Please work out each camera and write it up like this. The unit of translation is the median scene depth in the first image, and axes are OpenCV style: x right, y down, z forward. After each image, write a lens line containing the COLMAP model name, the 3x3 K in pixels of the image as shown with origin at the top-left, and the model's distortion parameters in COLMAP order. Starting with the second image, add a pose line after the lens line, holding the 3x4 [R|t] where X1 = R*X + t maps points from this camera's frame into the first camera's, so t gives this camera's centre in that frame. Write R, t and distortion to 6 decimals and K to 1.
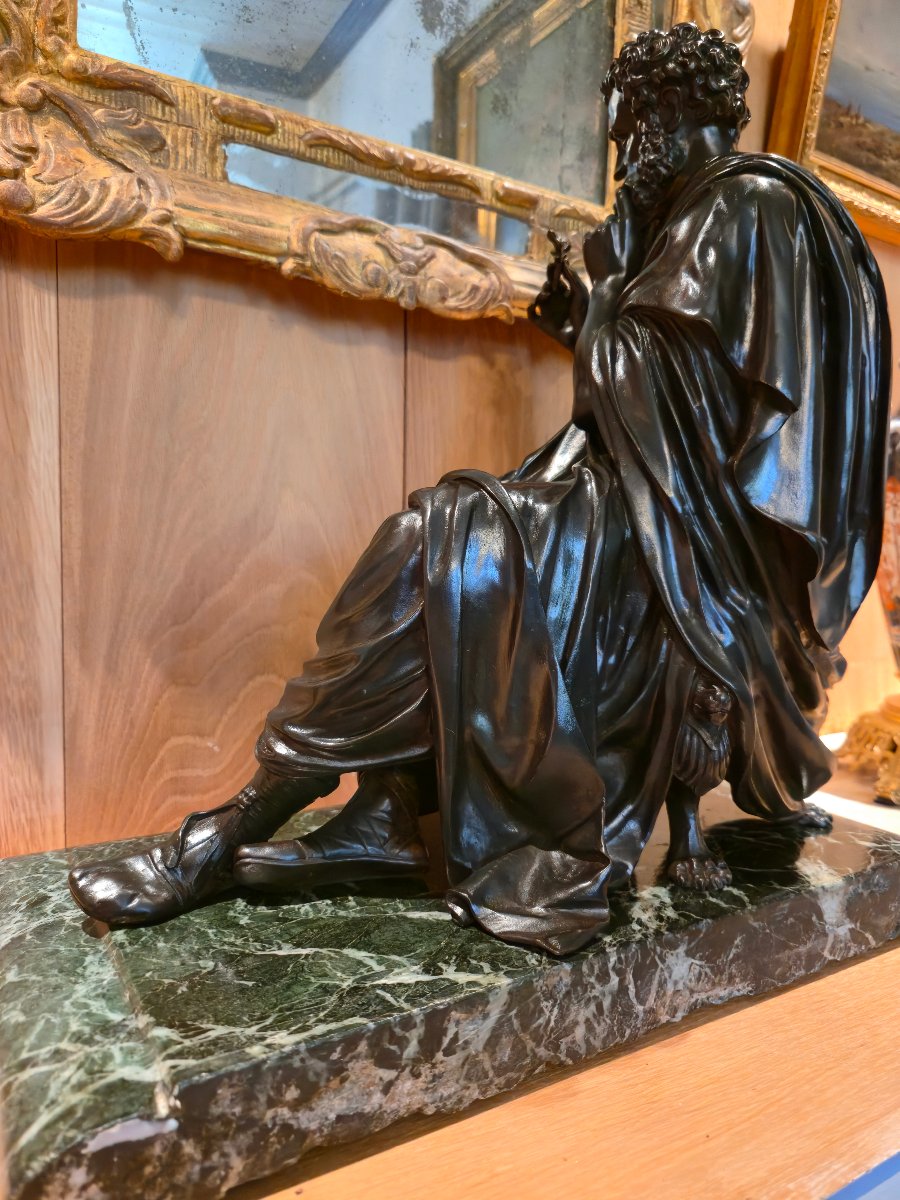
lens RADIAL K [[847.0, 0, 450.0], [0, 847.0, 600.0], [0, 0, 1]] dist [0.024647, -0.027379]
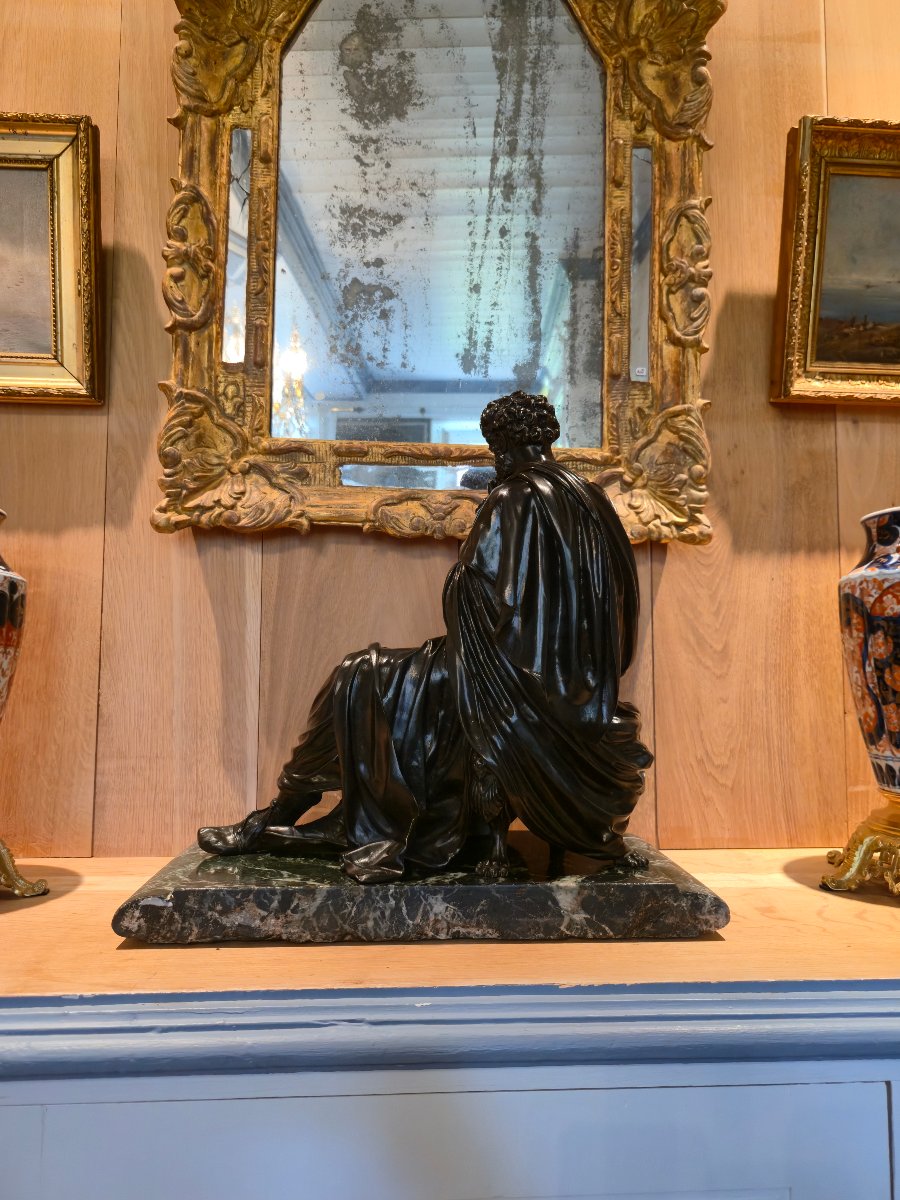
lens RADIAL K [[851.1, 0, 450.0], [0, 851.1, 600.0], [0, 0, 1]] dist [0.112545, -0.193121]
pose [[0.881145, -0.047353, -0.470469, 1.163460], [-0.020376, 0.990246, -0.137831, 0.020420], [0.472406, 0.131035, 0.871586, -0.704042]]
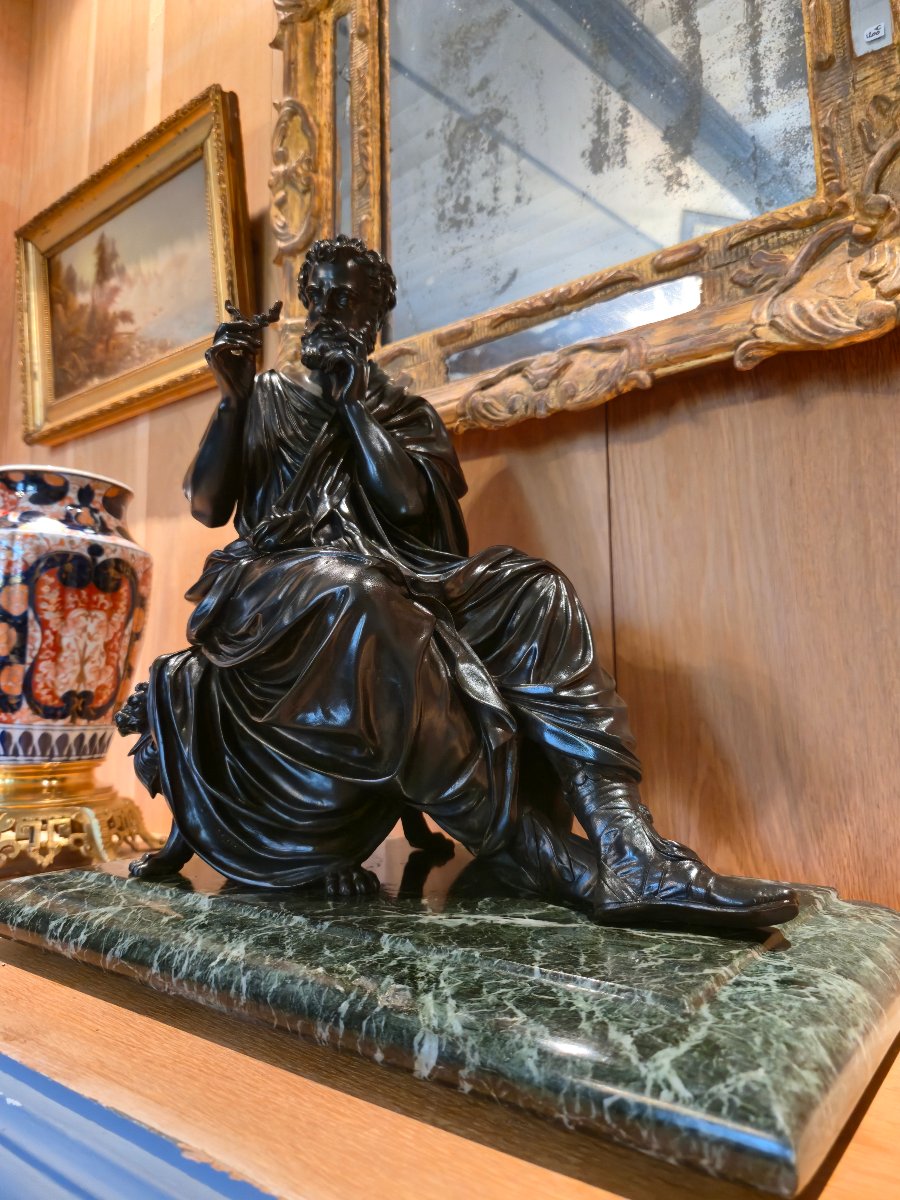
lens RADIAL K [[847.9, 0, 433.9], [0, 847.9, 587.7], [0, 0, 1]] dist [0.032630, -0.035463]
pose [[0.339322, -0.150109, -0.928616, 1.397845], [-0.047952, 0.983142, -0.176445, 0.134123], [0.939447, 0.104401, 0.326404, 0.775805]]
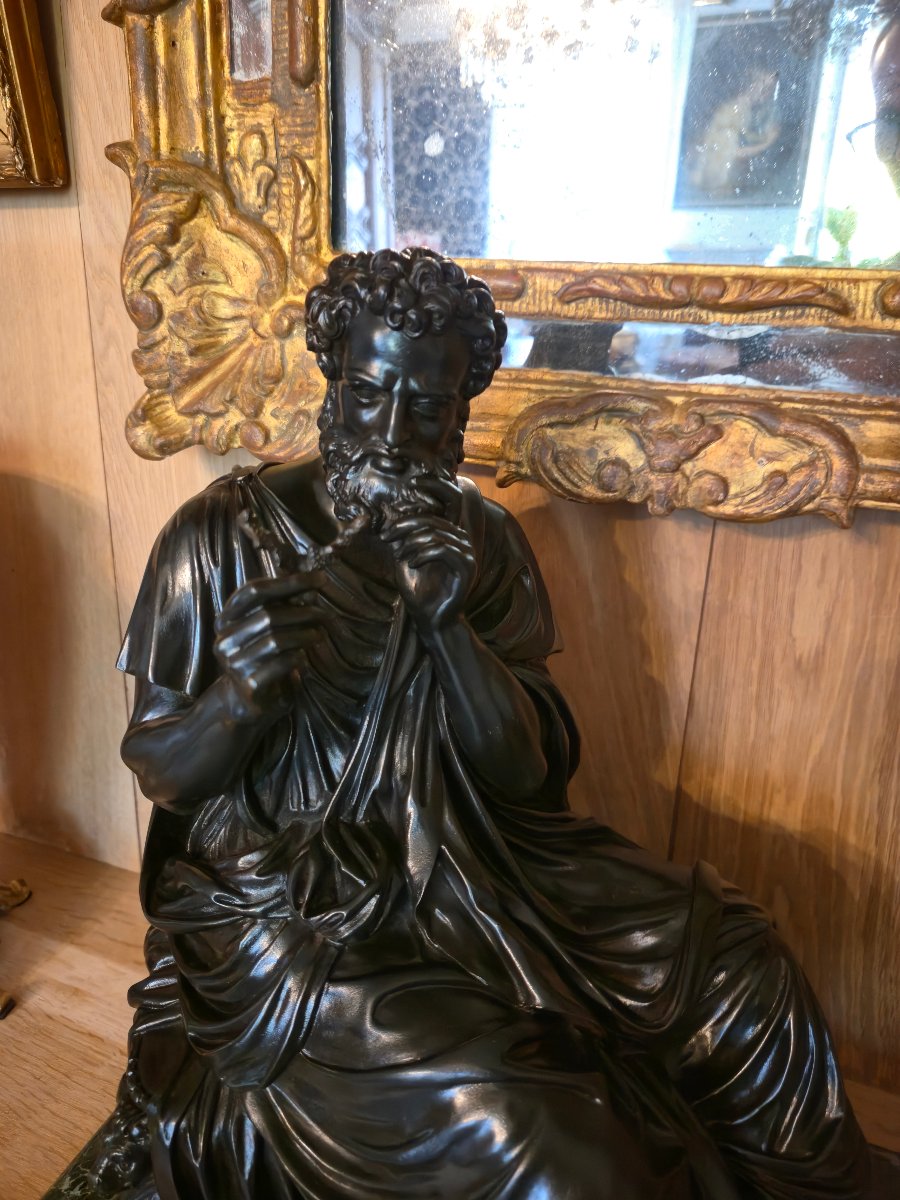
lens RADIAL K [[847.0, 0, 450.0], [0, 847.0, 600.0], [0, 0, 1]] dist [0.024647, -0.027379]
pose [[0.622068, 0.257041, -0.739568, 0.614751], [-0.073238, 0.959537, 0.271890, -0.696858], [0.779530, -0.114970, 0.615723, 0.588473]]
